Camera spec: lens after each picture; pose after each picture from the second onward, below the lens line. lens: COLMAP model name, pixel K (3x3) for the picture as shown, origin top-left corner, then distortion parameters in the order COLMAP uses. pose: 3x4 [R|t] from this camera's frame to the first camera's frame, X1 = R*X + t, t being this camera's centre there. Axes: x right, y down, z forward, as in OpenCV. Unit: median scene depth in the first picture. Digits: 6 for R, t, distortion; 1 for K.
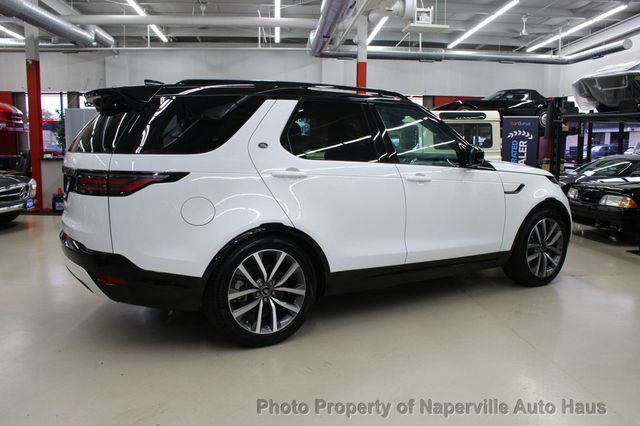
lens RADIAL K [[566.6, 0, 340.3], [0, 566.6, 213.1], [0, 0, 1]] dist [-0.159334, 0.152730]
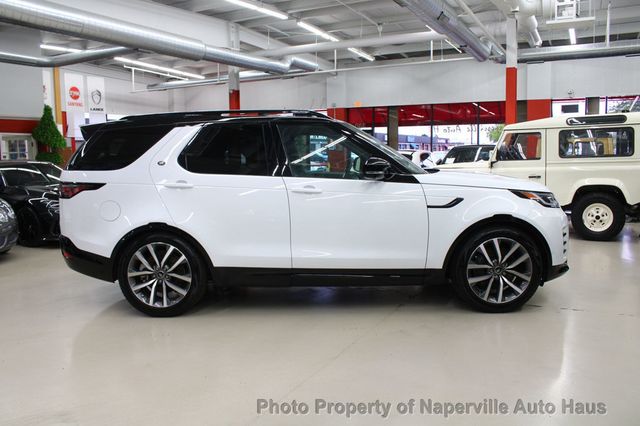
lens RADIAL K [[566.6, 0, 340.3], [0, 566.6, 213.1], [0, 0, 1]] dist [-0.159334, 0.152730]
pose [[0.821545, 0.043002, -0.568519, 0.905039], [-0.048756, 0.998798, 0.005093, -0.029641], [0.568055, 0.023534, 0.822654, 0.165322]]
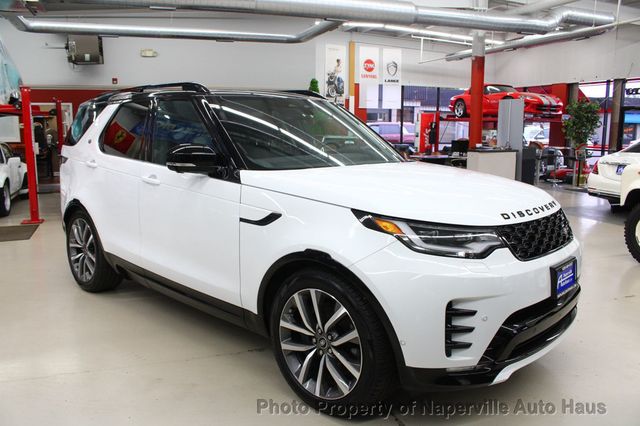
lens RADIAL K [[566.6, 0, 340.3], [0, 566.6, 213.1], [0, 0, 1]] dist [-0.159334, 0.152730]
pose [[0.180798, 0.147340, -0.972421, 1.186781], [-0.126904, 0.983945, 0.125491, -0.175363], [0.975299, 0.100715, 0.196593, 1.239394]]
